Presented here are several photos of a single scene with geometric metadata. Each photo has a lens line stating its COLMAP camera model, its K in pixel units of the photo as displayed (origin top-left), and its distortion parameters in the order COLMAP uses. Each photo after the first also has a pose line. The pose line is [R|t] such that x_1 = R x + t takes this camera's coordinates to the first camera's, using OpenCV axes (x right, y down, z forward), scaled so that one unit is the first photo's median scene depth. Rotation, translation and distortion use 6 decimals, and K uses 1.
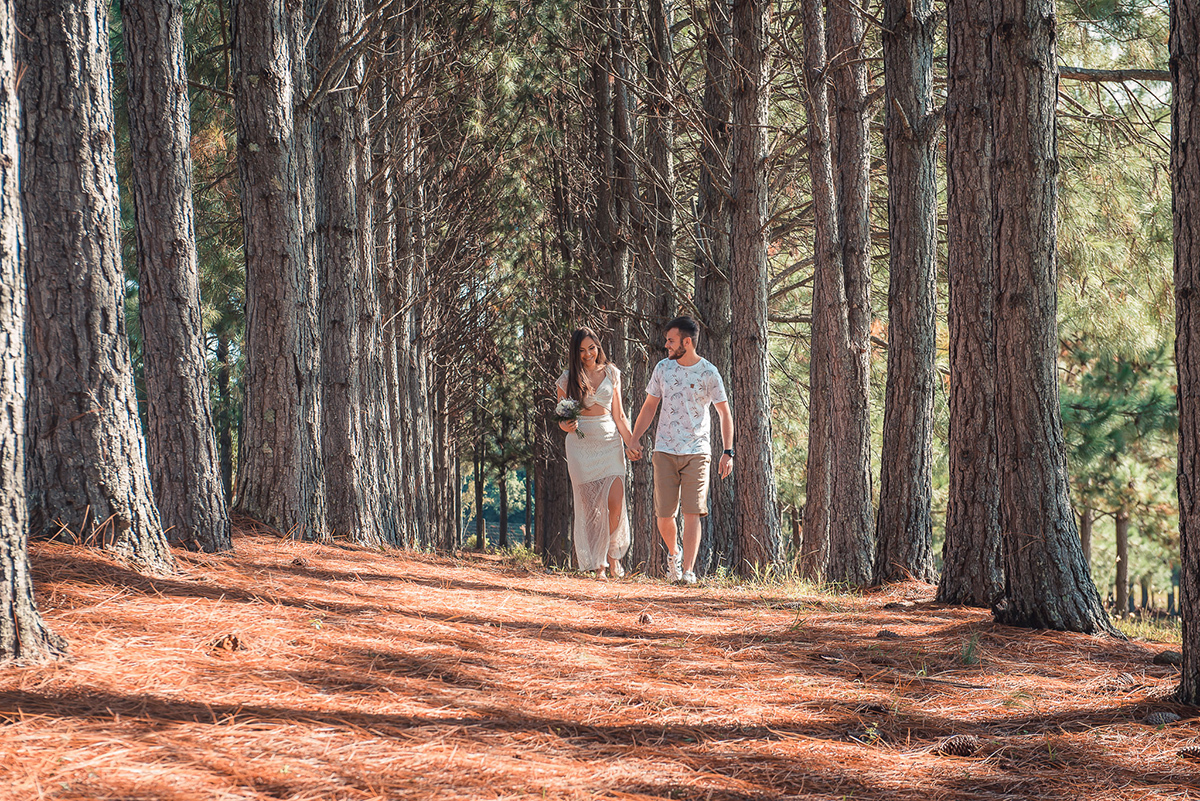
lens RADIAL K [[2162.4, 0, 596.7], [0, 2162.4, 401.1], [0, 0, 1]] dist [0.090636, 0.000000]
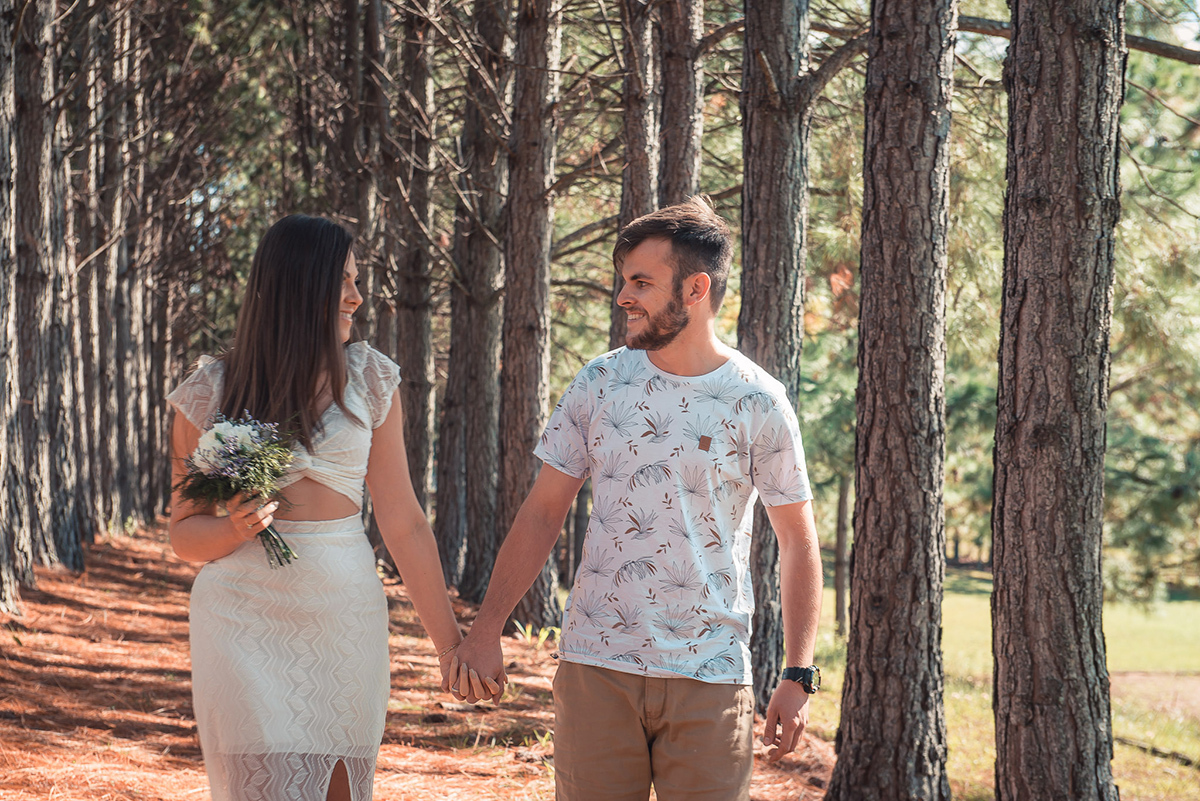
lens RADIAL K [[2162.4, 0, 601.1], [0, 2162.4, 395.8], [0, 0, 1]] dist [0.090636, 0.000000]
pose [[0.991845, 0.035254, 0.122481, 0.000988], [-0.040036, 0.998520, 0.036804, -0.042981], [-0.121002, -0.041407, 0.991788, 0.249515]]
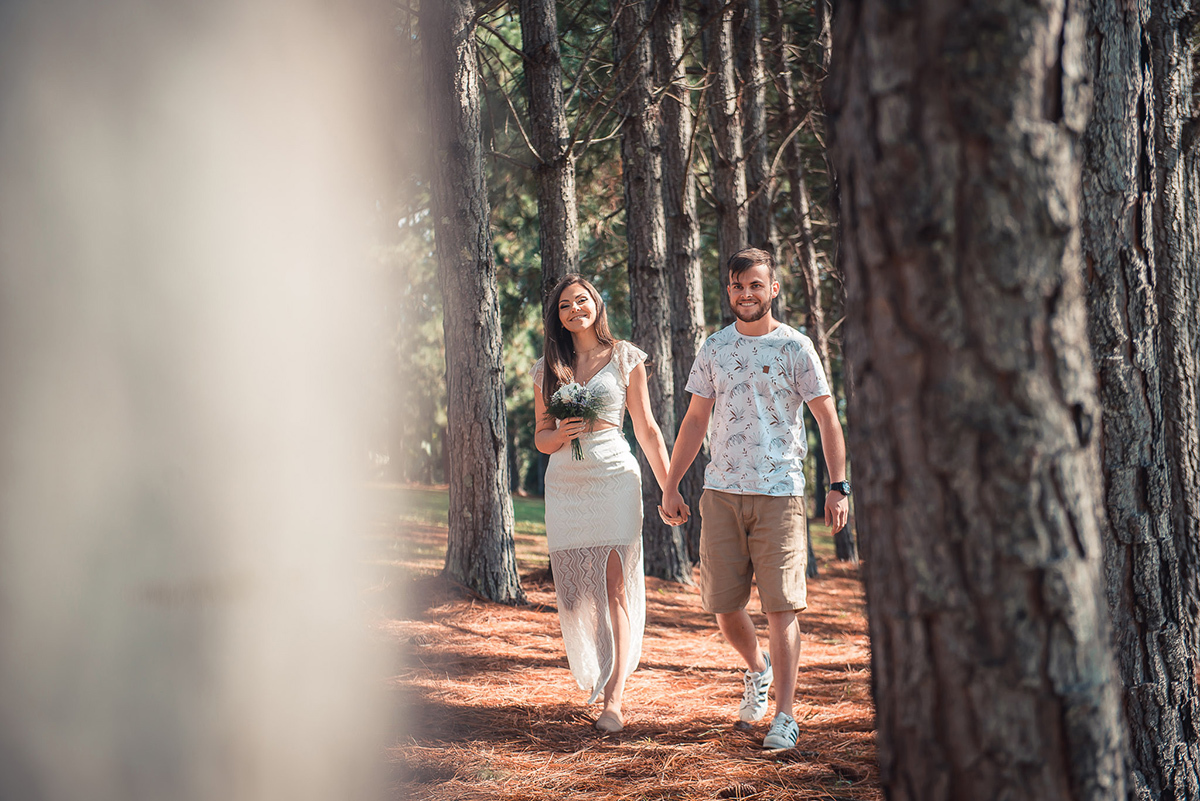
lens RADIAL K [[2162.4, 0, 598.0], [0, 2162.4, 401.8], [0, 0, 1]] dist [0.090636, 0.000000]
pose [[0.958216, -0.040599, -0.283151, 0.148772], [0.044070, 0.999011, 0.005897, -0.025264], [0.282632, -0.018129, 0.959057, 0.024559]]
